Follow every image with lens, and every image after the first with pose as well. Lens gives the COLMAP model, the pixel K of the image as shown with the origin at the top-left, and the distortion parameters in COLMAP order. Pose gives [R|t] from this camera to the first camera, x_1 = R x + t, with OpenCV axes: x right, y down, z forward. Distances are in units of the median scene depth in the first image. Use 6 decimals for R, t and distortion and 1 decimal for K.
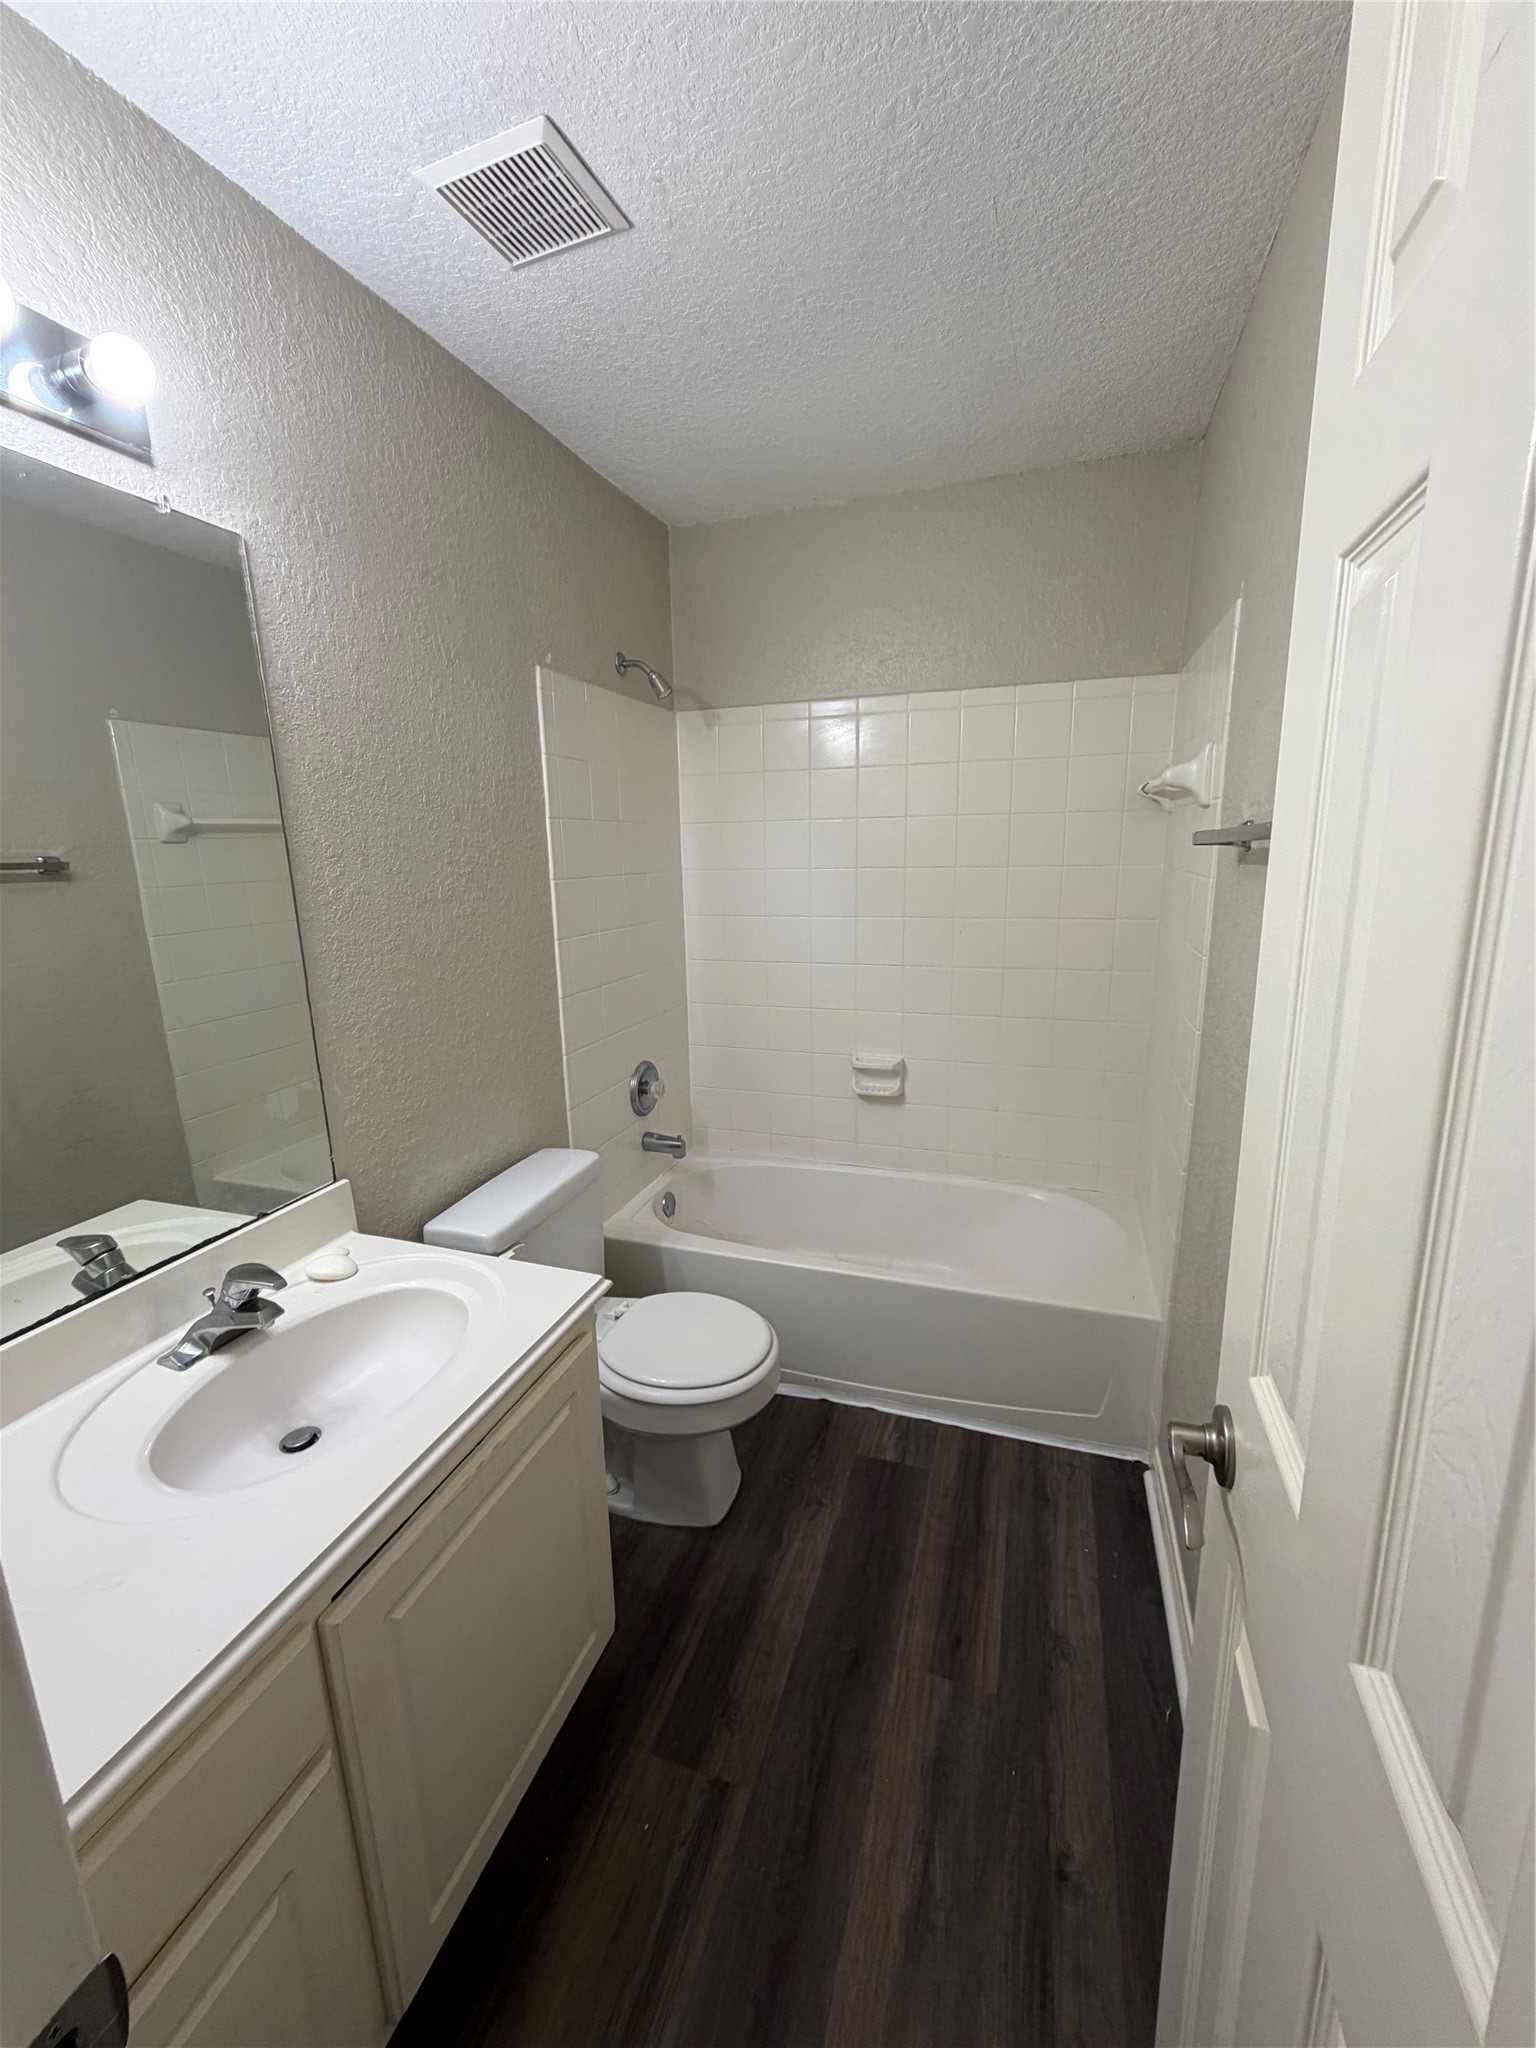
lens RADIAL K [[814.9, 0, 768.5], [0, 814.9, 1017.2], [0, 0, 1]] dist [0.002250, -0.000387]
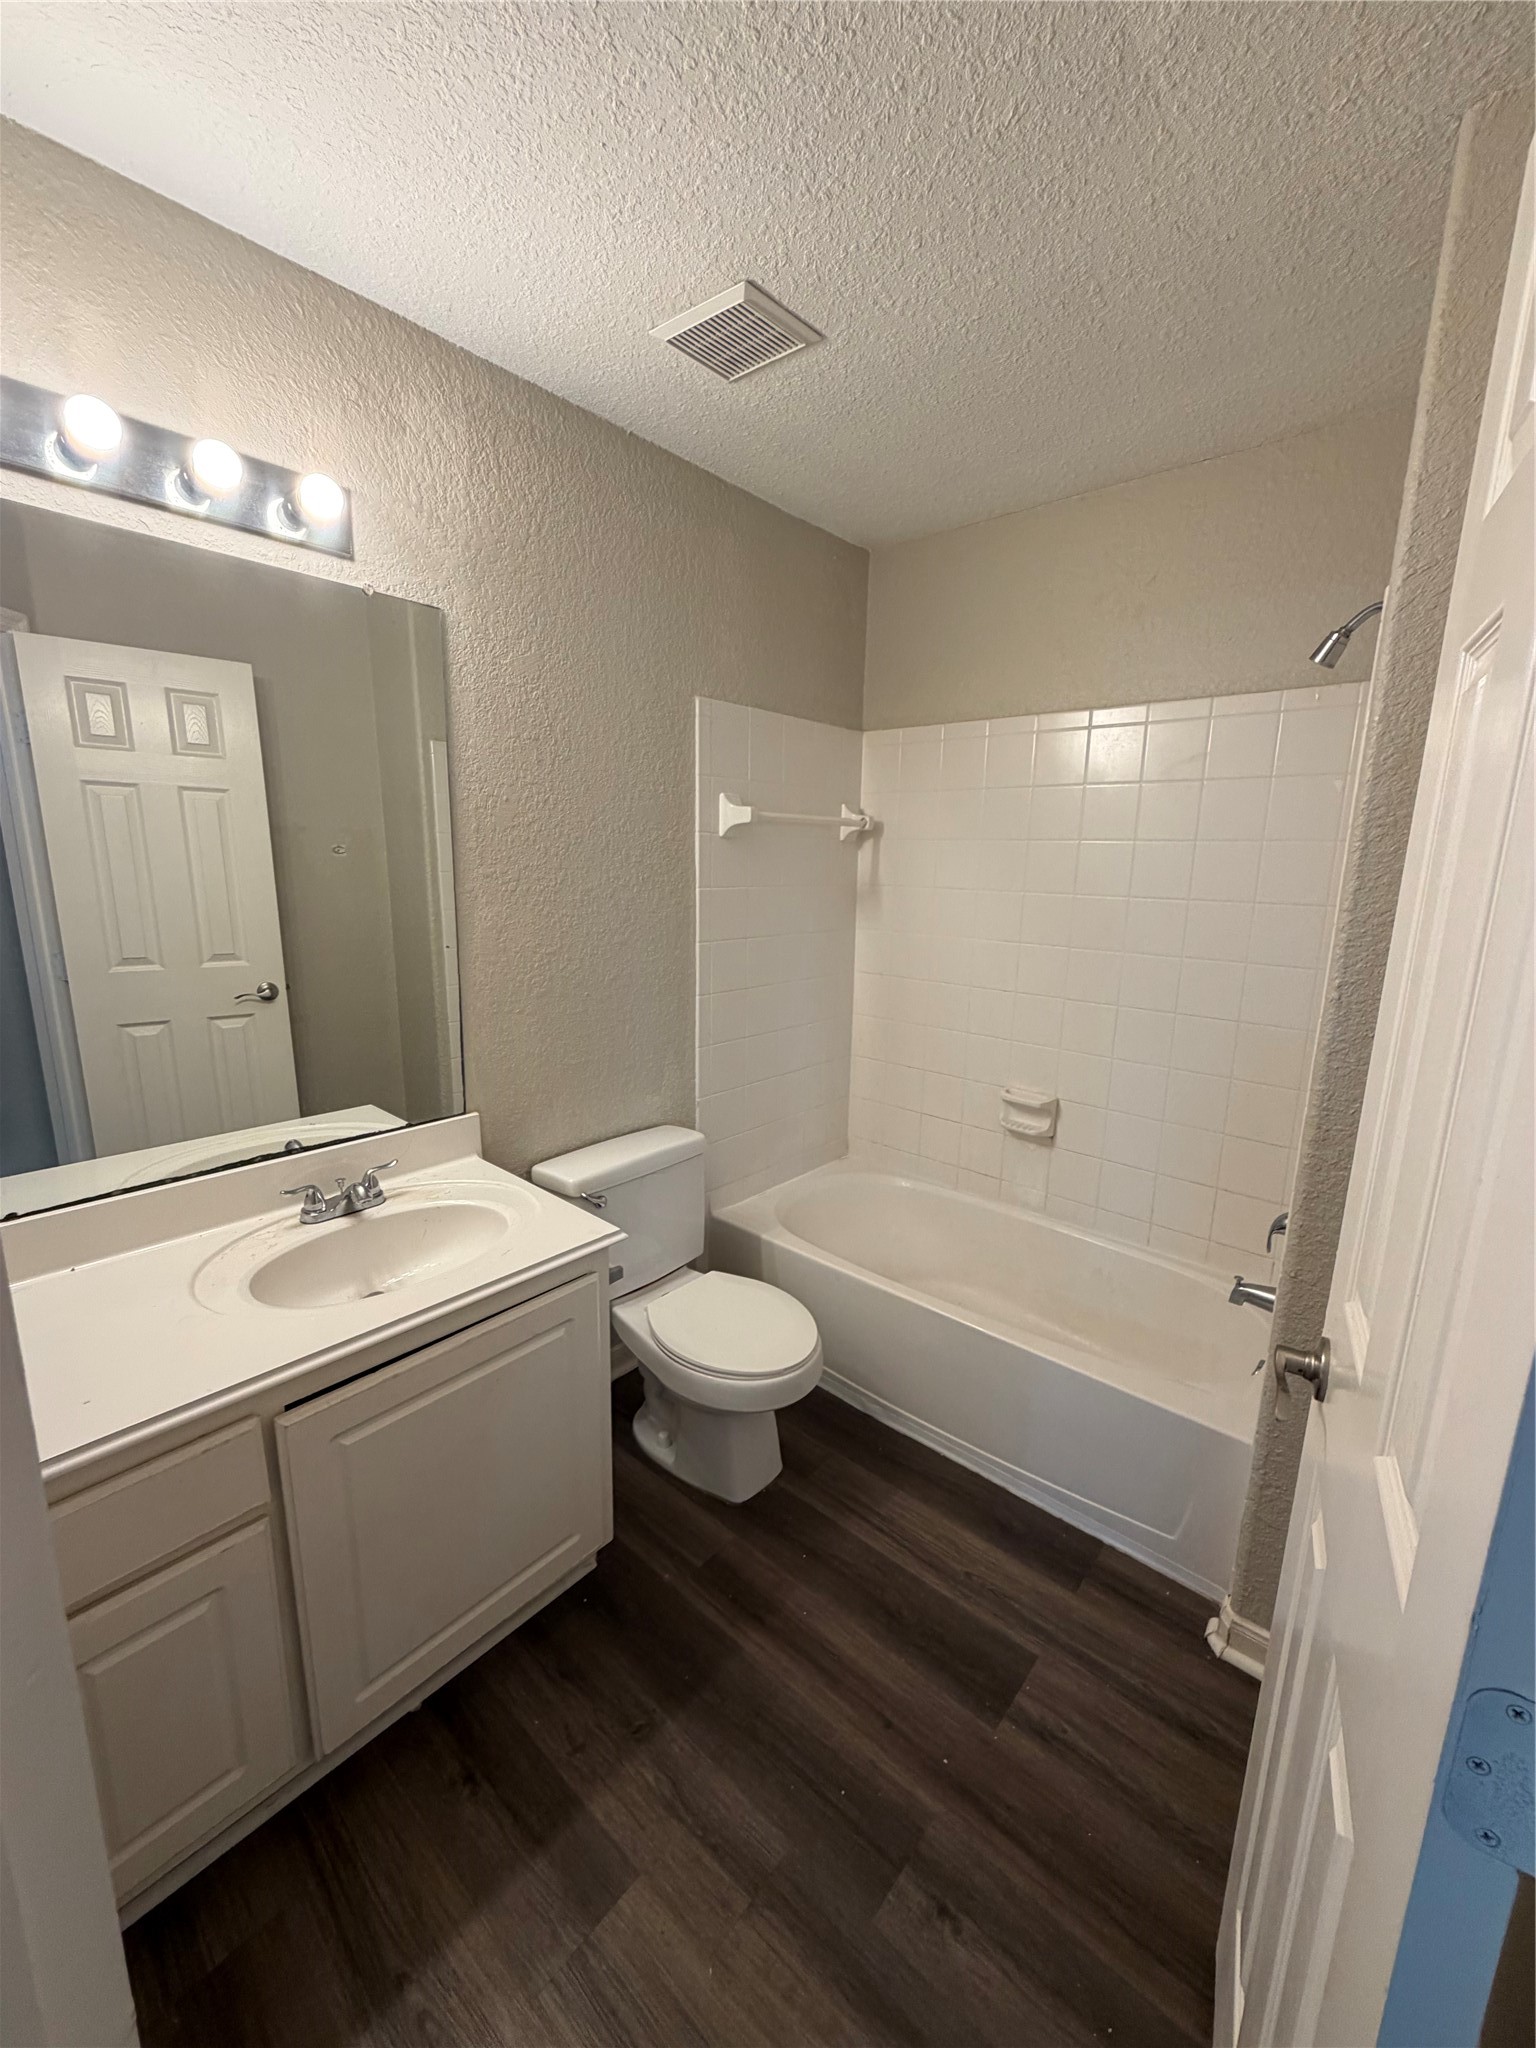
lens RADIAL K [[814.9, 0, 751.2], [0, 814.9, 1020.0], [0, 0, 1]] dist [0.002250, -0.000387]
pose [[0.921319, 0.123699, -0.368605, 0.246182], [-0.125197, 0.991931, 0.019951, -0.017886], [0.368099, 0.027767, 0.929372, 0.006122]]
